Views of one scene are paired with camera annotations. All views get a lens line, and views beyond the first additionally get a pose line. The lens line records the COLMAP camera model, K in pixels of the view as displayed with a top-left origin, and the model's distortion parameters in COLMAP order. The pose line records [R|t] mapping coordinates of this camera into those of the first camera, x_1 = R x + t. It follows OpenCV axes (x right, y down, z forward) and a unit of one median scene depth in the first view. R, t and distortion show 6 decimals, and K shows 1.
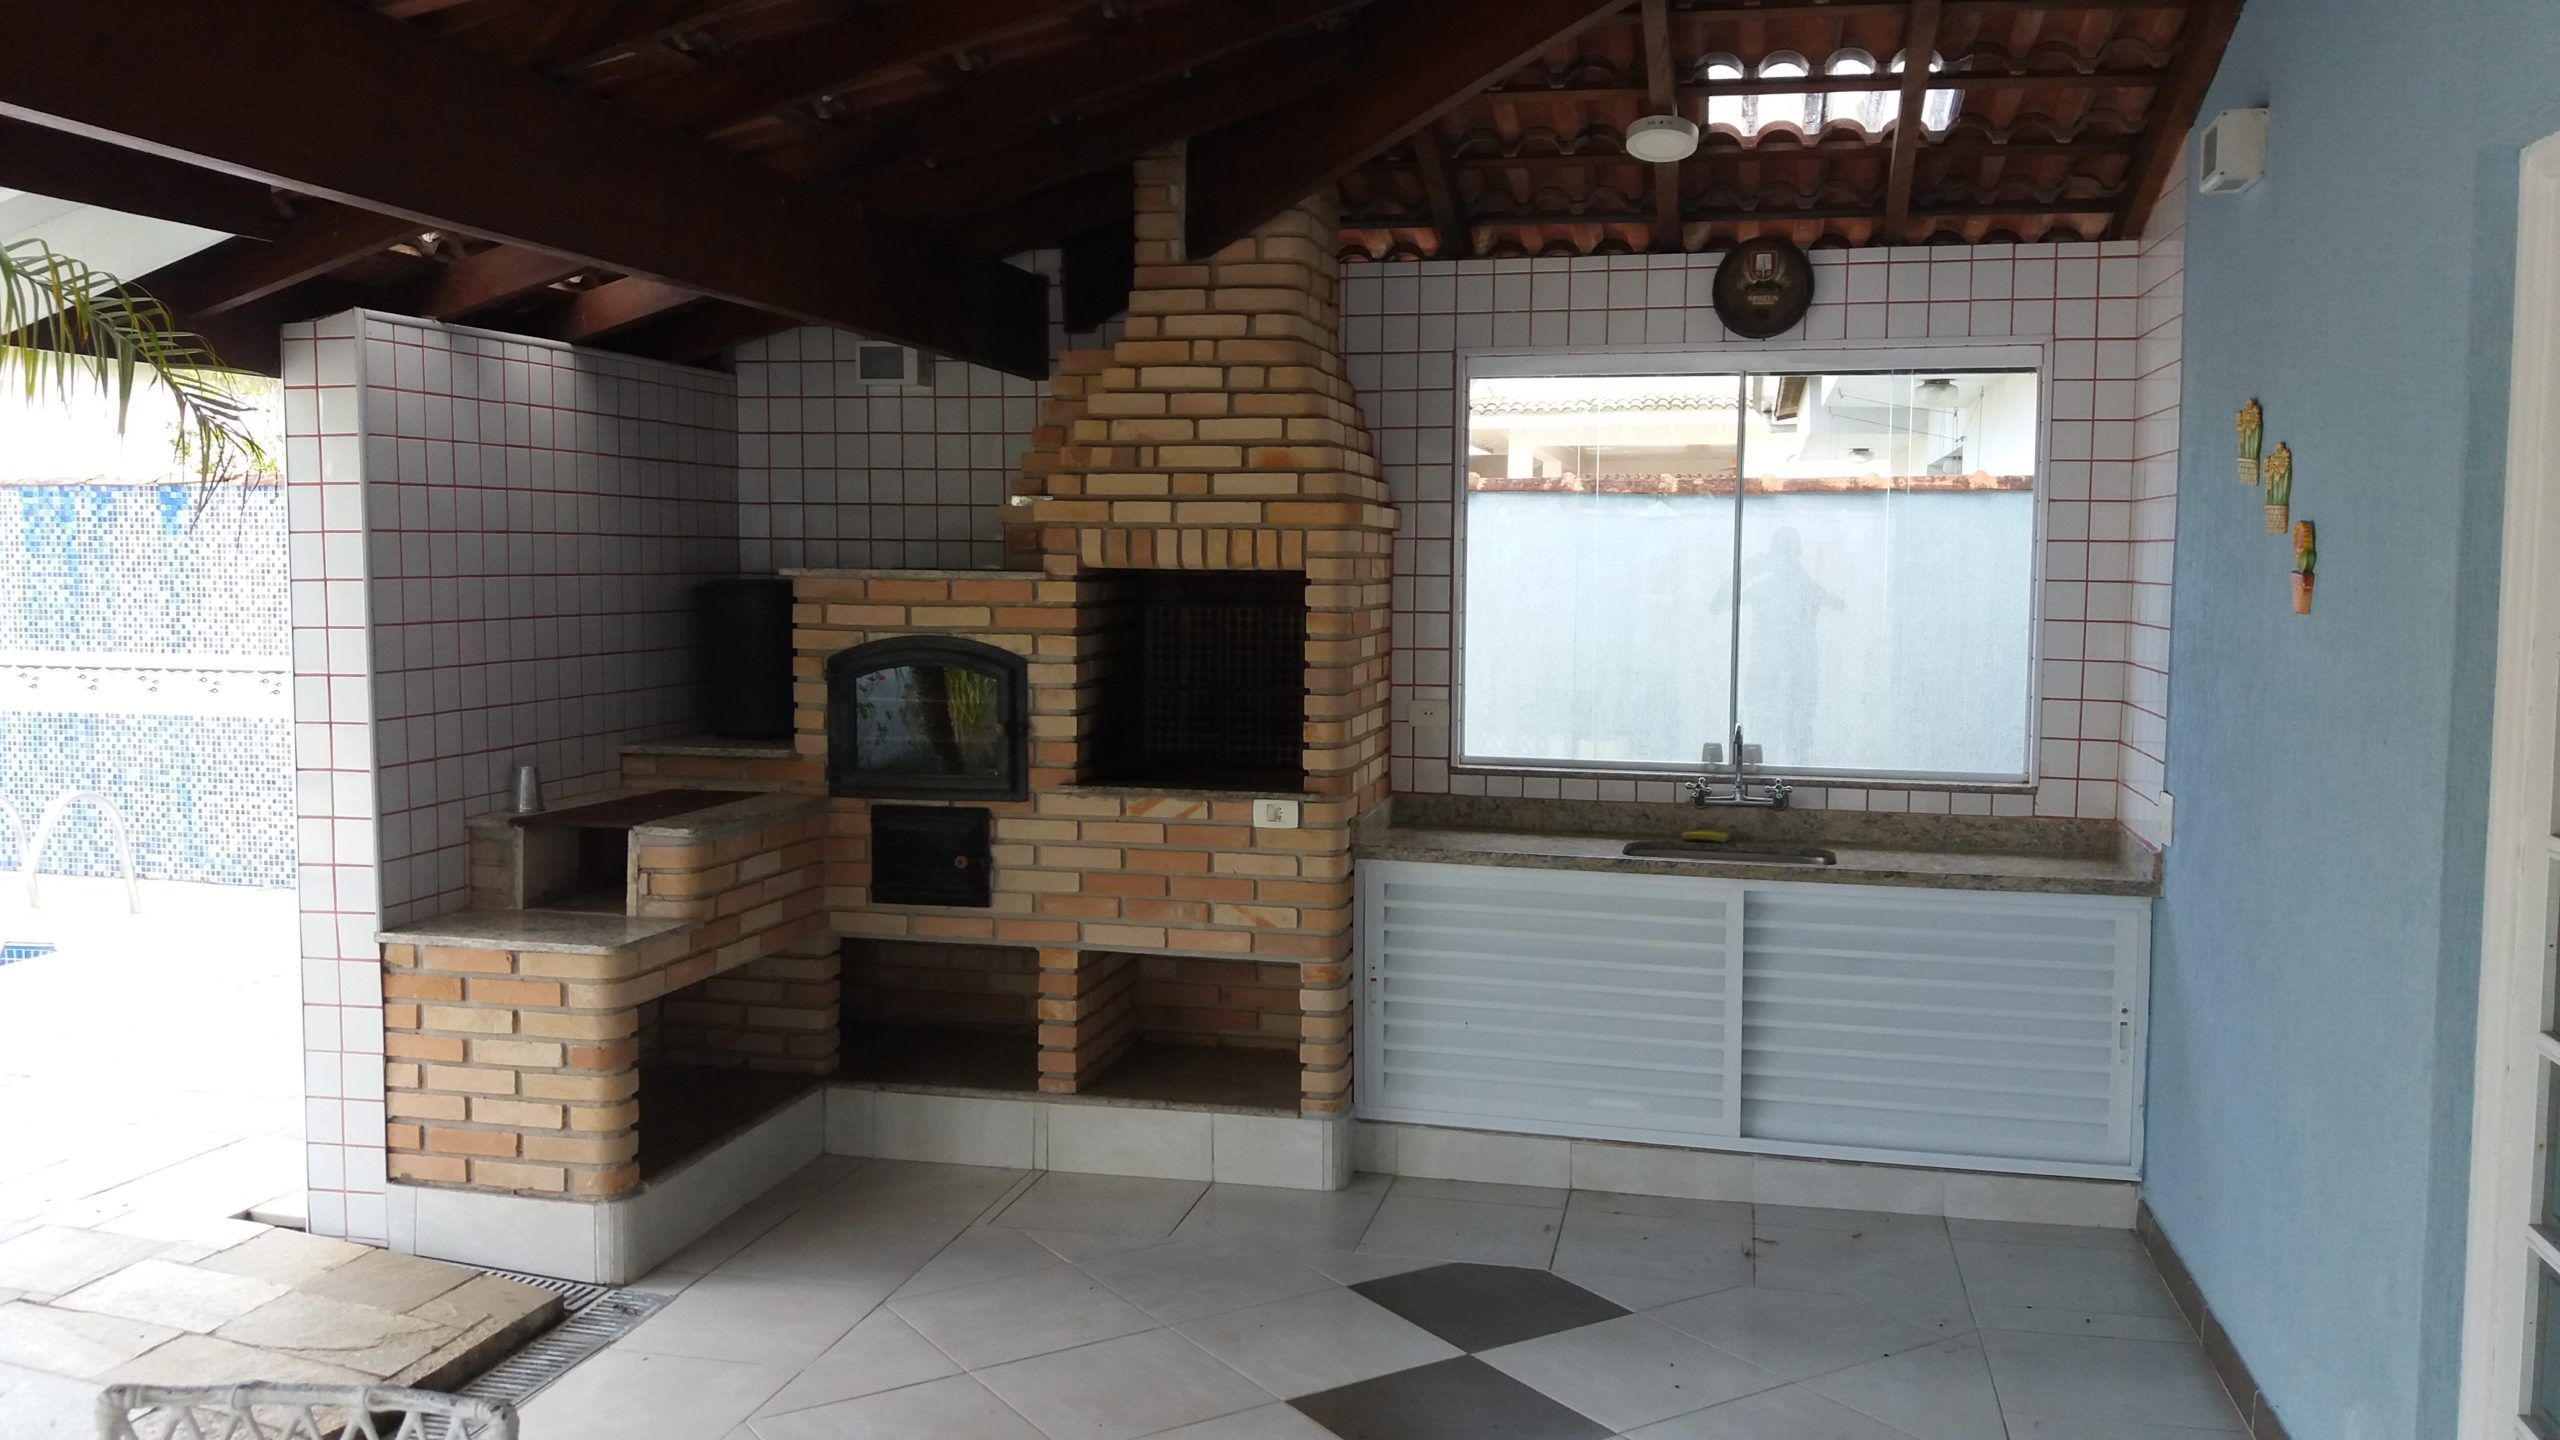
lens RADIAL K [[2127.0, 0, 1245.3], [0, 2127.0, 715.4], [0, 0, 1]] dist [0.125534, -0.272914]
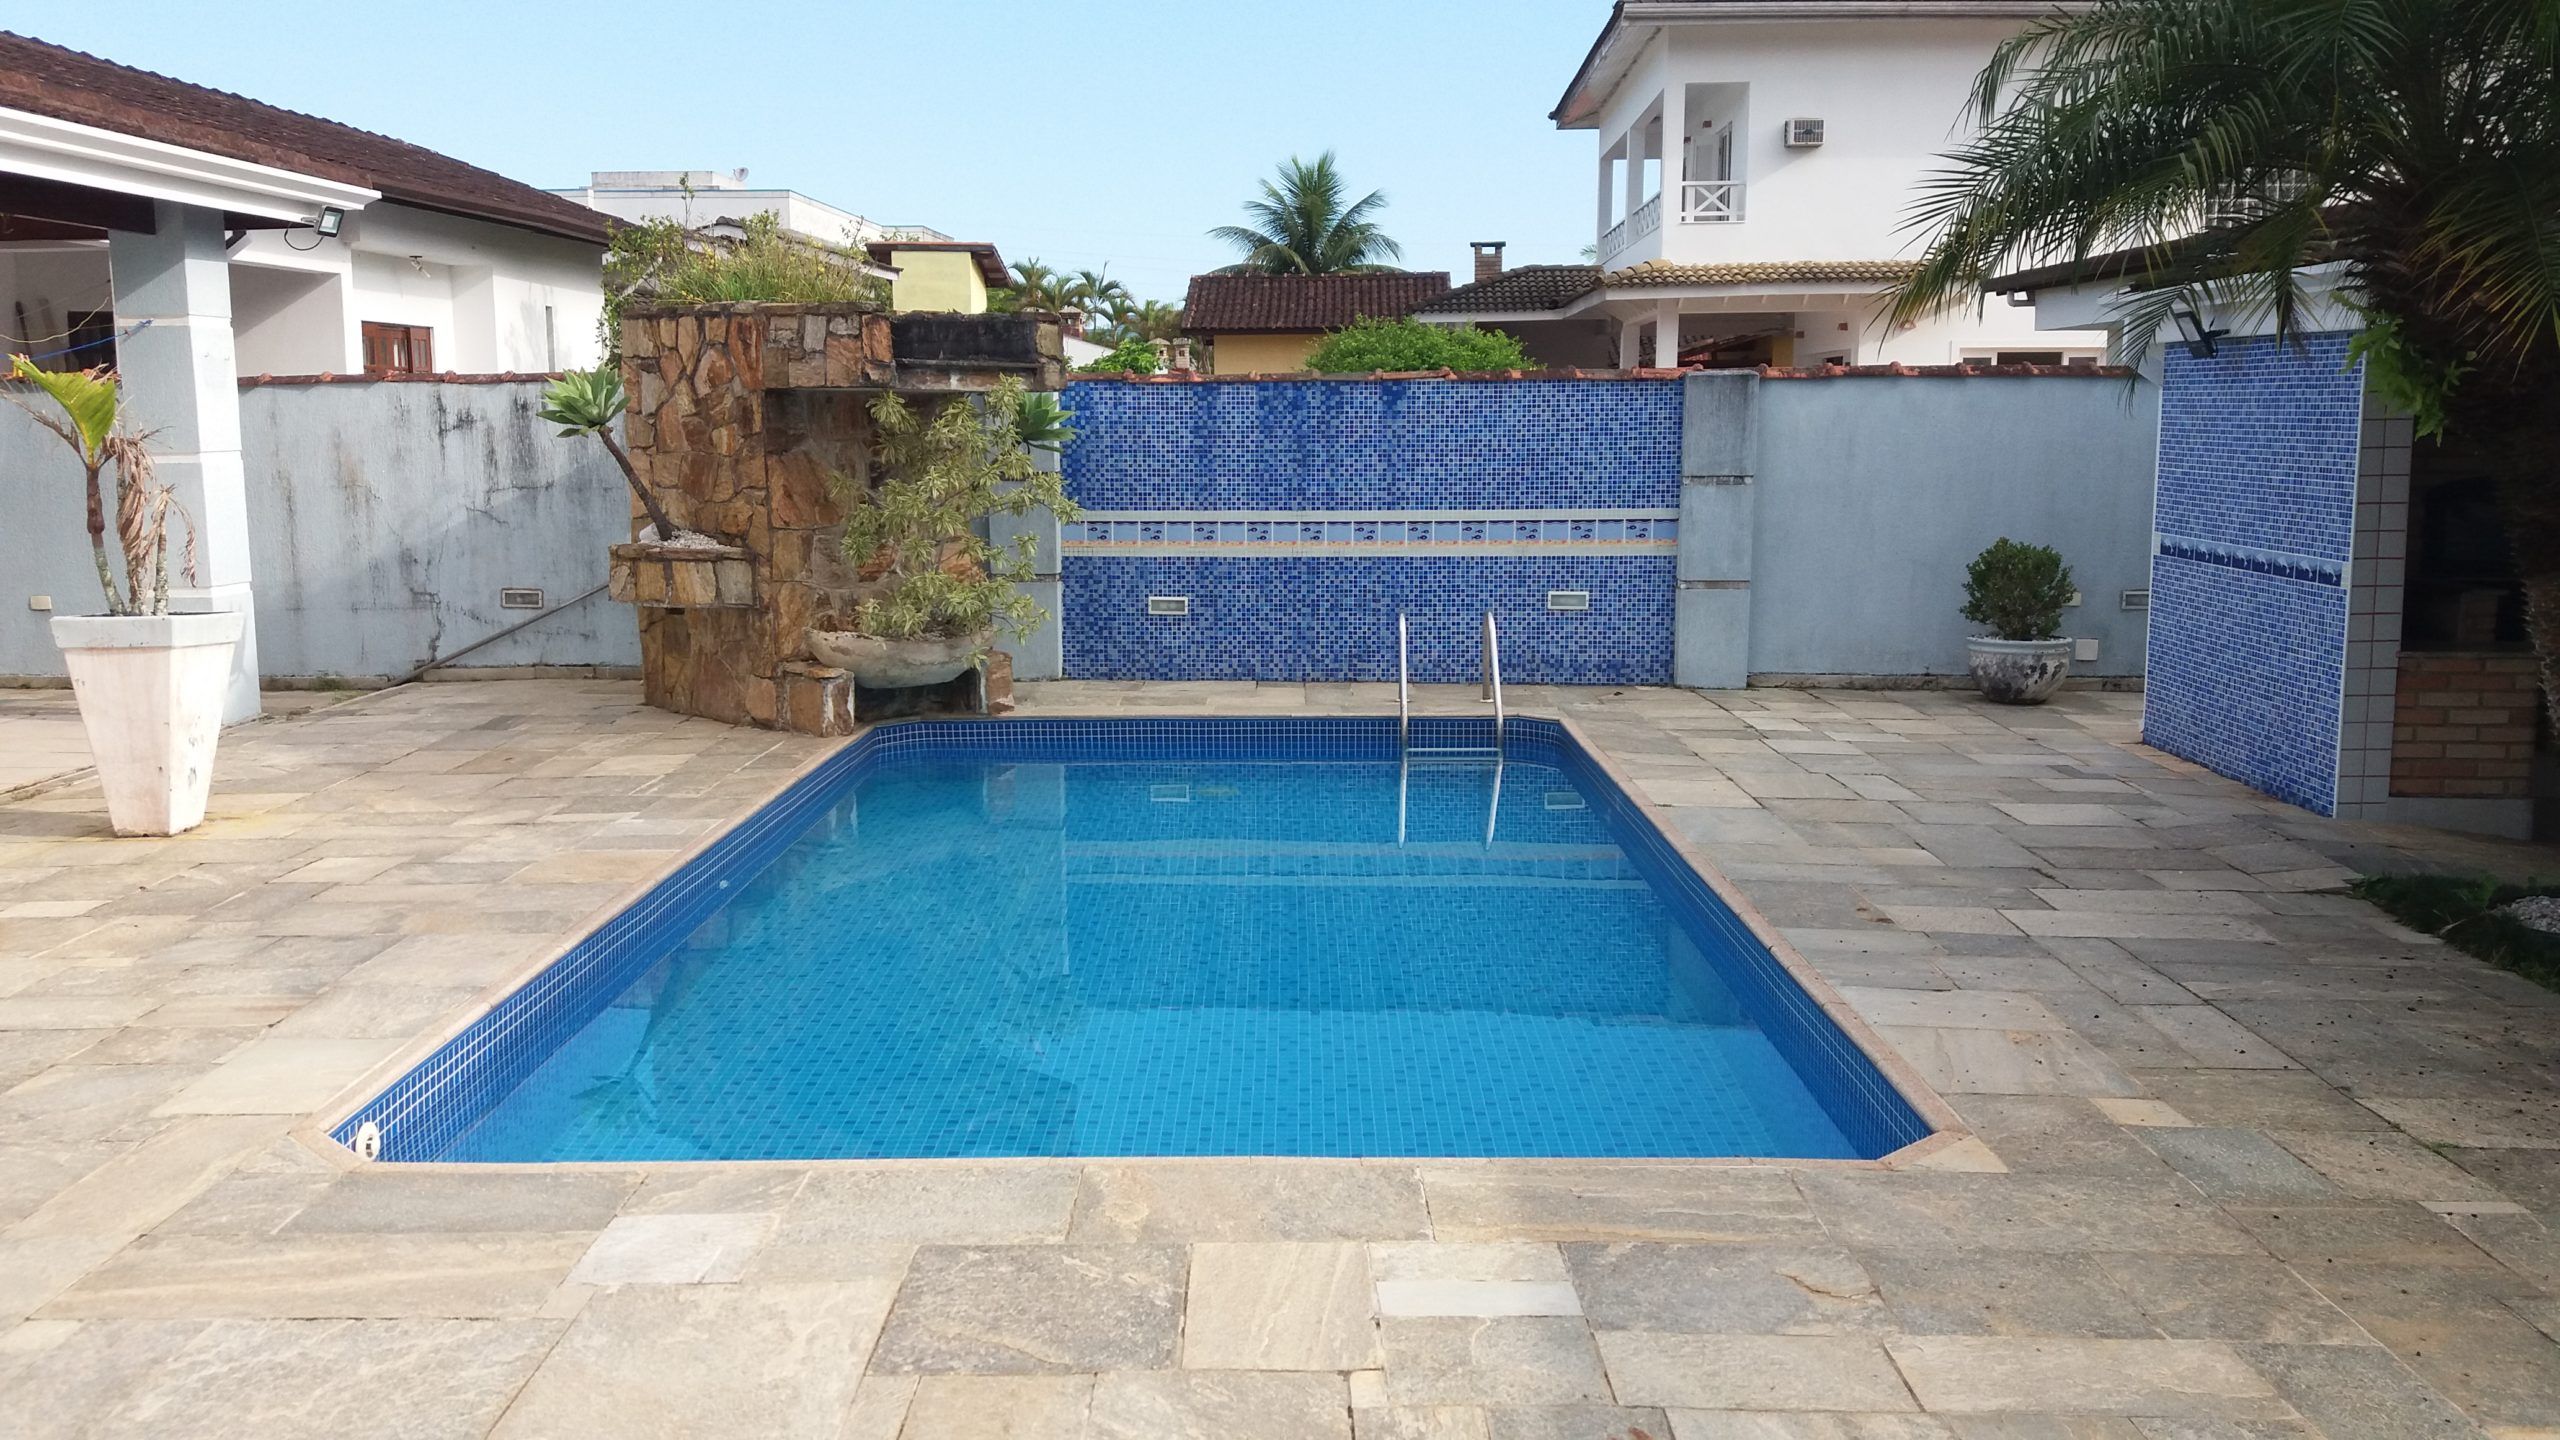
lens RADIAL K [[2078.6, 0, 1280.0], [0, 2078.6, 720.0], [0, 0, 1]] dist [0.135285, -0.257239]
pose [[0.977173, -0.043411, 0.207963, -1.370603], [0.028170, 0.996733, 0.075698, 0.001859], [-0.210570, -0.068112, 0.975203, -0.390678]]
